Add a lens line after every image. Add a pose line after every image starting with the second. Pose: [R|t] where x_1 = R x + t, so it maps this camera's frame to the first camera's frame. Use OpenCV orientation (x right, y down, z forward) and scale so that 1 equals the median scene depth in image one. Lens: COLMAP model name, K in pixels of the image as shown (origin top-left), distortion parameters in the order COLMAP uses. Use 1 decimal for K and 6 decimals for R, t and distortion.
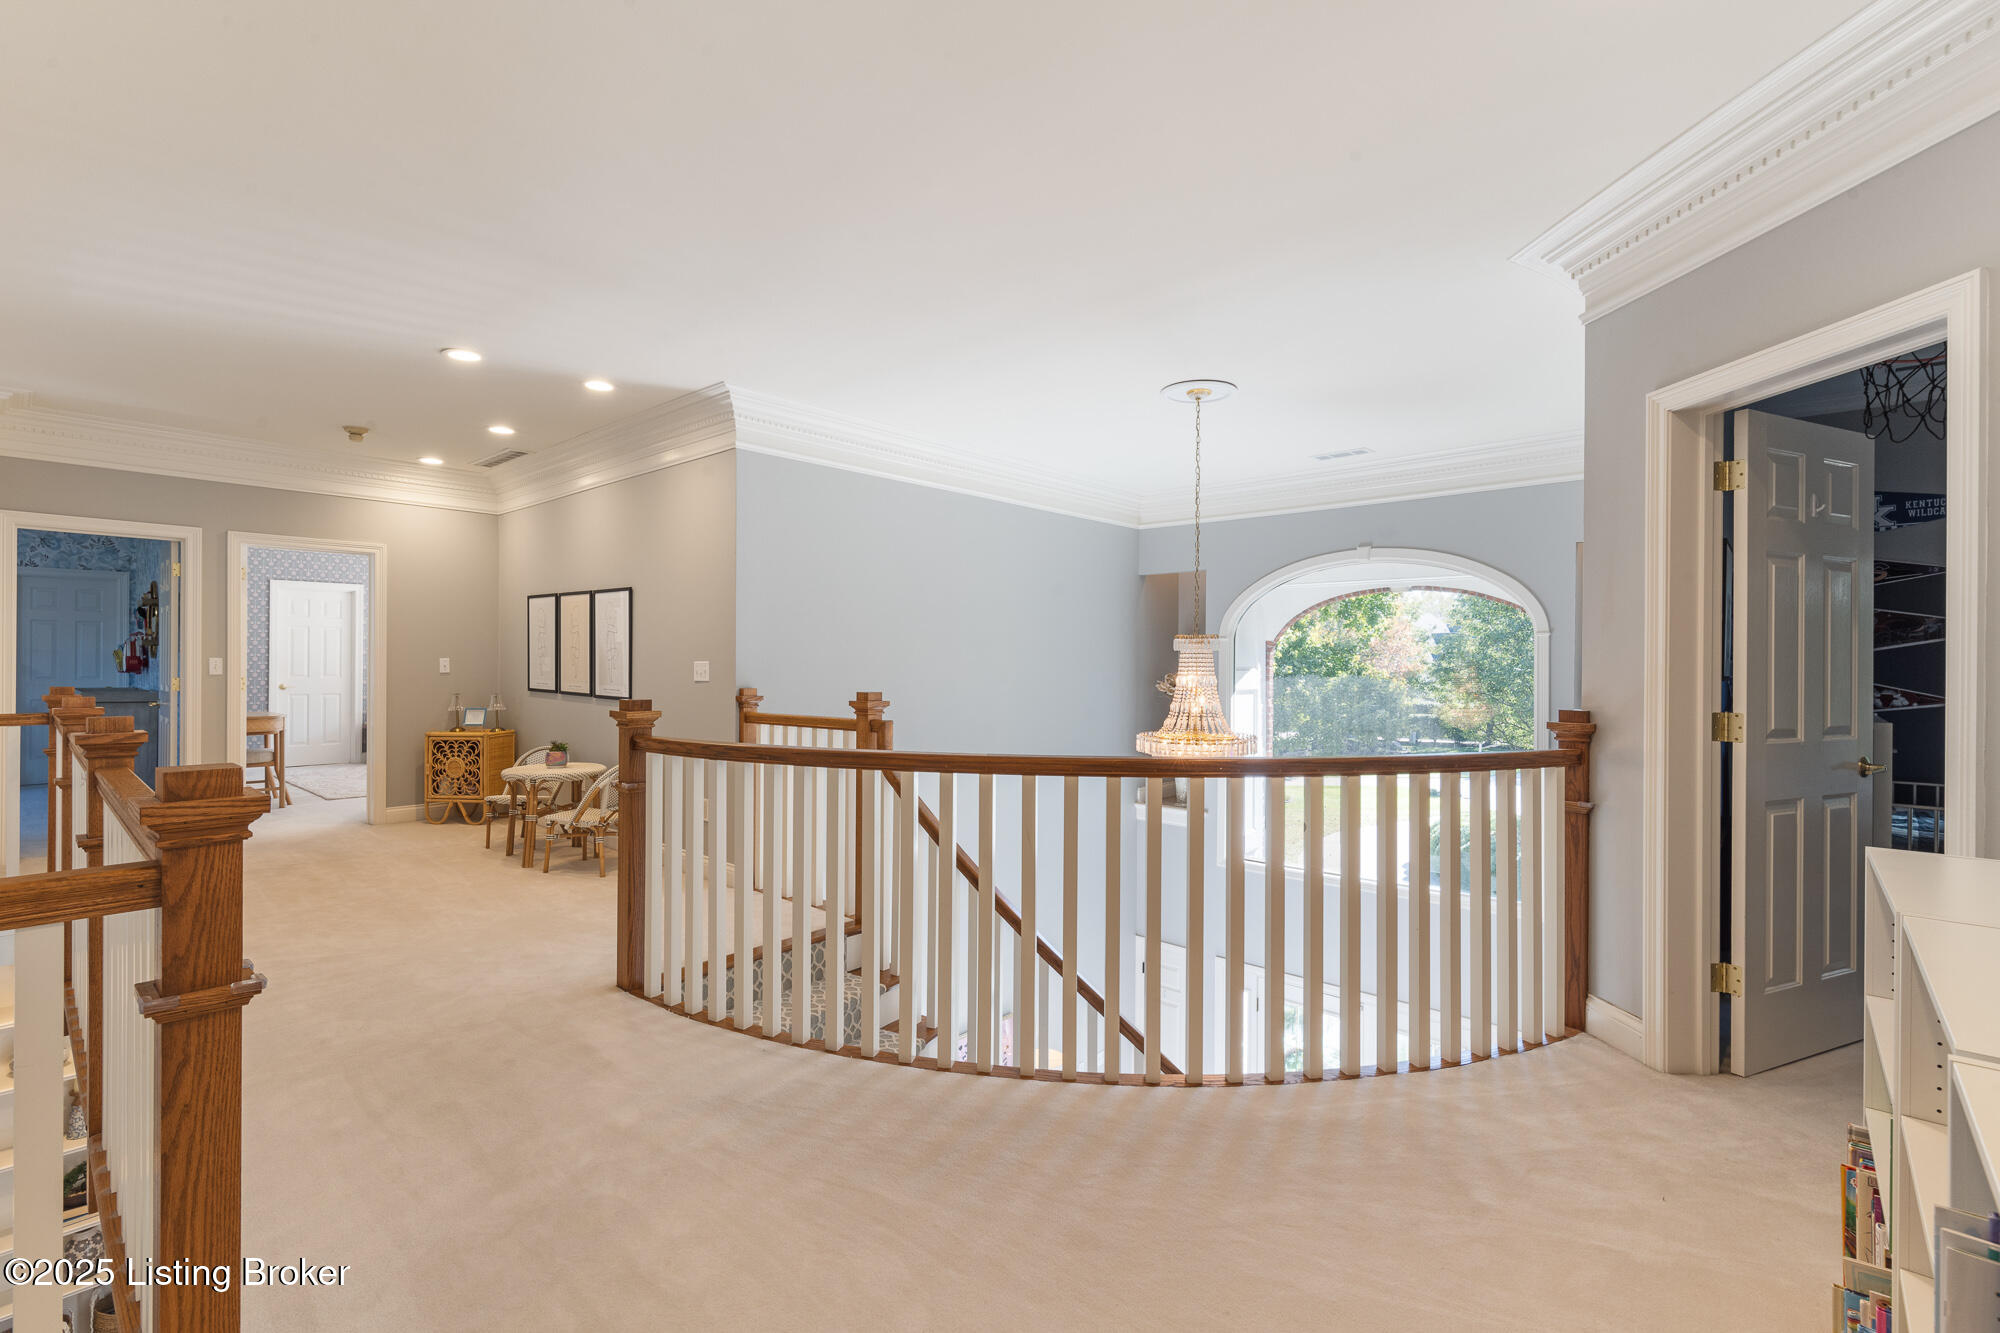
lens RADIAL K [[889.2, 0, 994.5], [0, 889.2, 670.6], [0, 0, 1]] dist [0.000525, 0.000252]
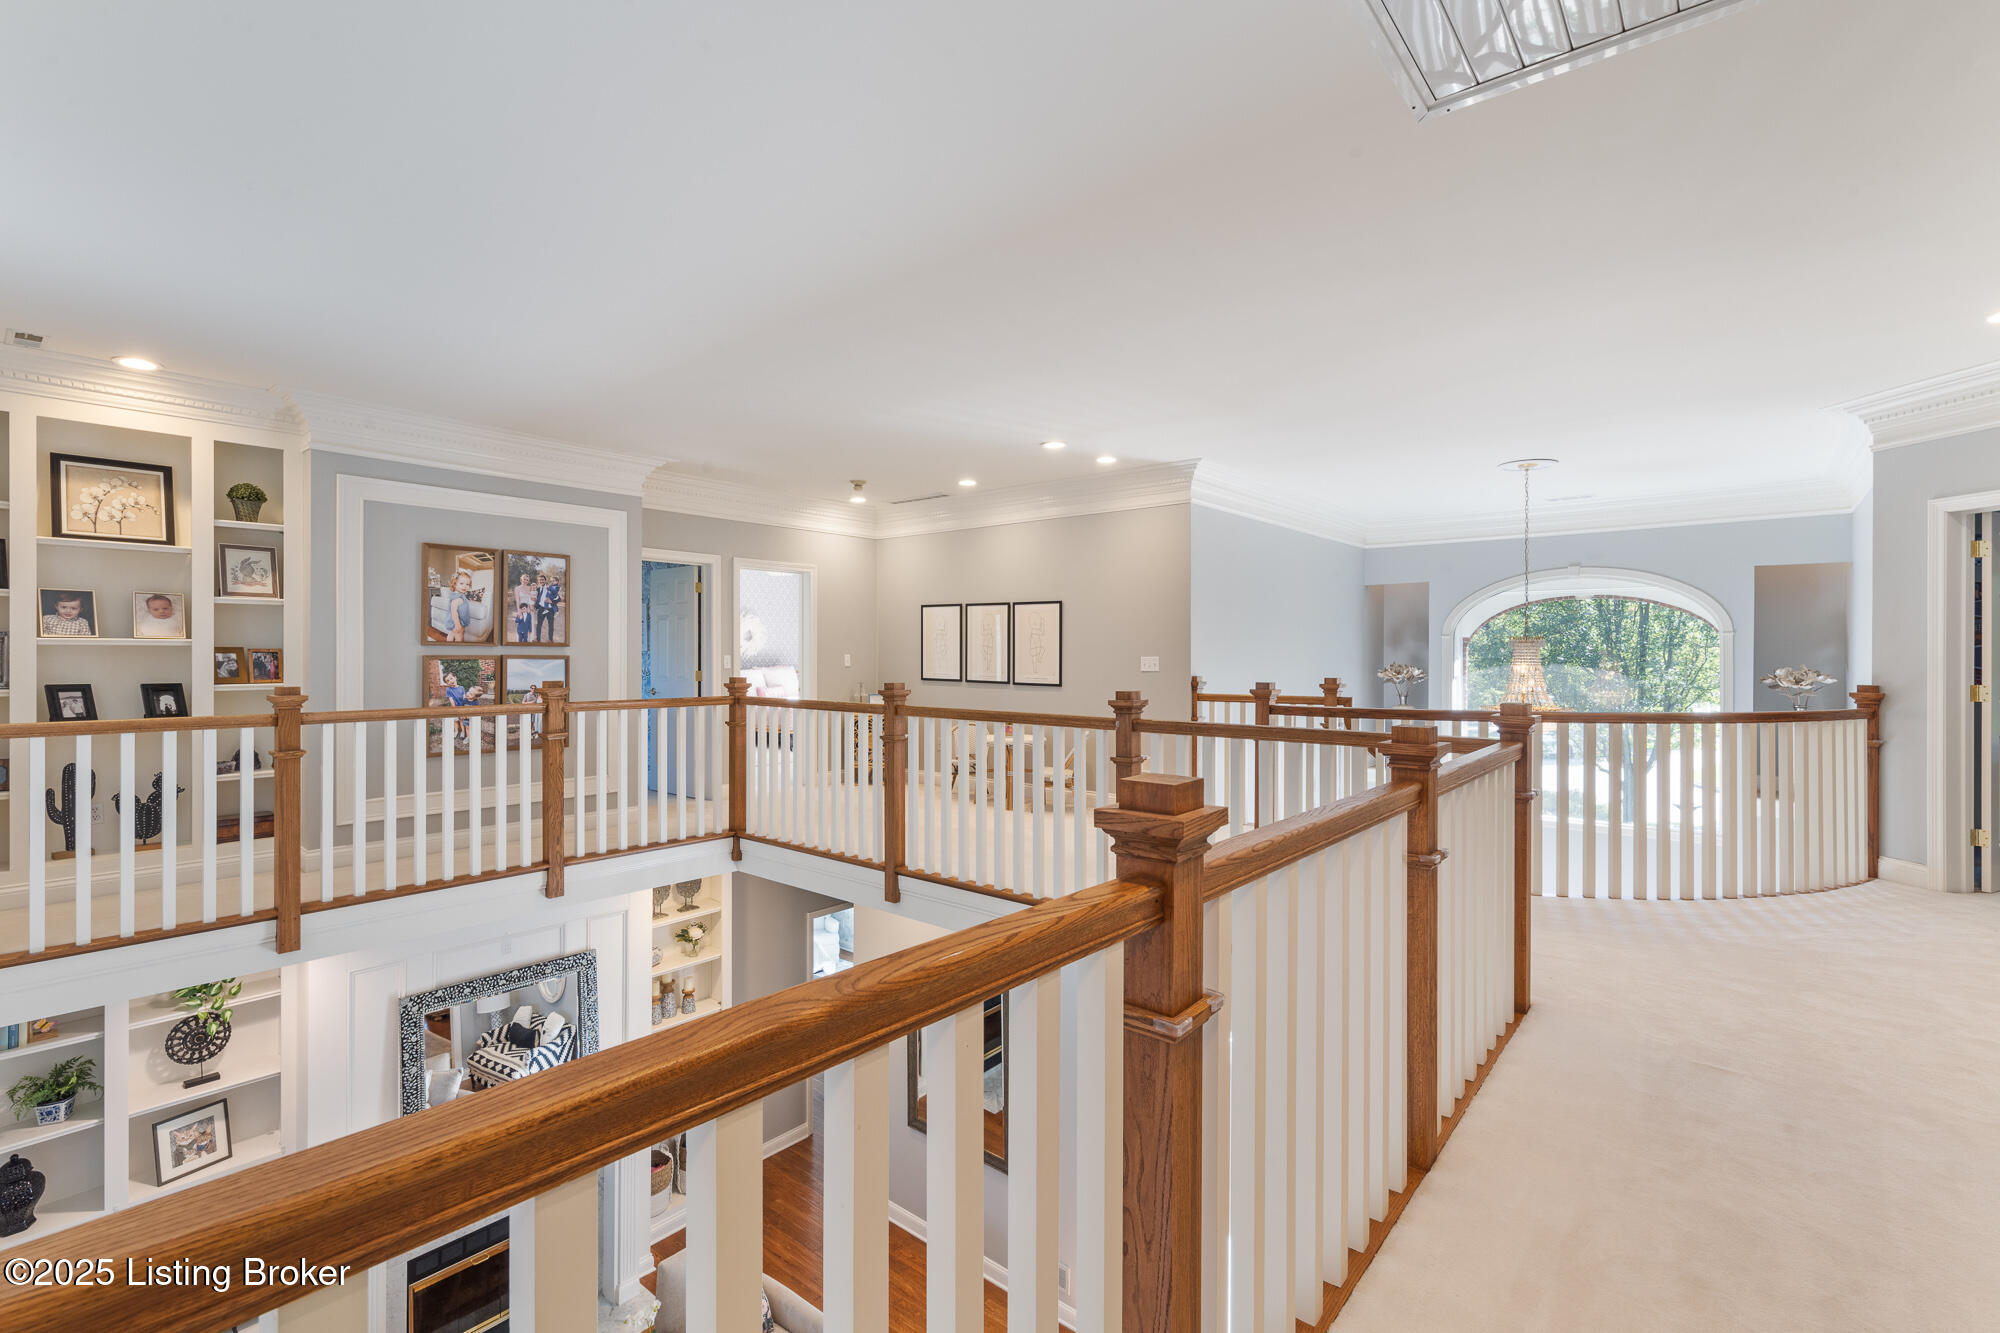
lens RADIAL K [[891.5, 0, 987.2], [0, 891.5, 656.4], [0, 0, 1]] dist [0.001506, 0.000725]
pose [[0.999415, -0.004985, 0.033822, -0.671998], [0.005099, 0.999982, -0.003278, -0.007310], [-0.033805, 0.003448, 0.999423, -0.391796]]
